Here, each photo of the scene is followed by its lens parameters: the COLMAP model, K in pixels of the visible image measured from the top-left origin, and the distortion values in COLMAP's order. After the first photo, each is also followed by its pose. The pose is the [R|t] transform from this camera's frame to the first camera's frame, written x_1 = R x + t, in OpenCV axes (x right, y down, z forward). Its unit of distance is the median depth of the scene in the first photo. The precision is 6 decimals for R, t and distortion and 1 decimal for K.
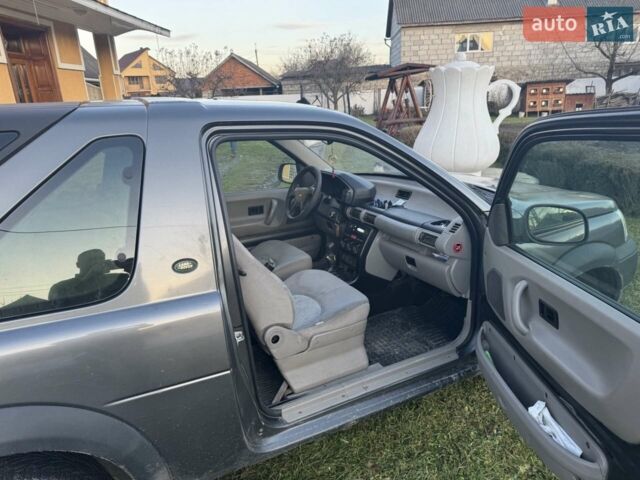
lens RADIAL K [[461.2, 0, 314.9], [0, 461.2, 239.2], [0, 0, 1]] dist [0.034041, -0.042797]
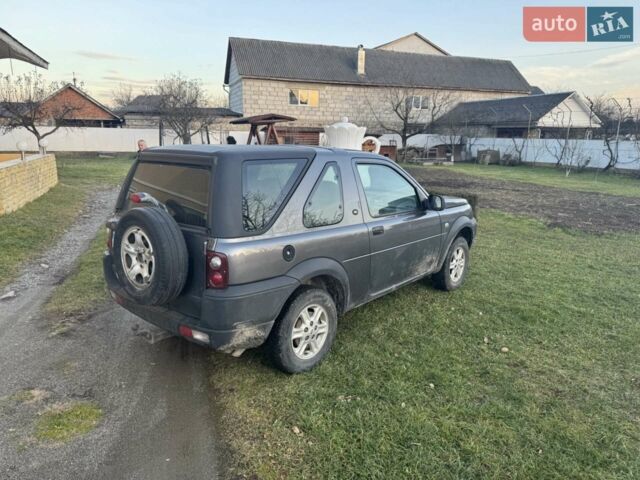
lens RADIAL K [[461.2, 0, 324.0], [0, 461.2, 243.9], [0, 0, 1]] dist [0.034041, -0.042797]
pose [[0.919908, -0.025507, 0.391304, -0.081540], [0.053447, 0.996726, -0.060675, 0.021315], [-0.388475, 0.076729, 0.918259, -0.072346]]
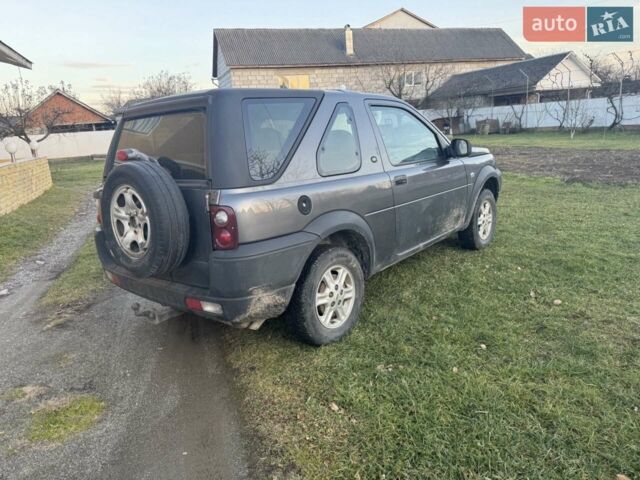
lens RADIAL K [[461.2, 0, 317.0], [0, 461.2, 238.2], [0, 0, 1]] dist [0.034041, -0.042797]
pose [[0.921501, -0.106836, 0.373393, -0.079726], [0.136338, 0.989220, -0.053434, 0.029149], [-0.363660, 0.100147, 0.926133, -0.053715]]
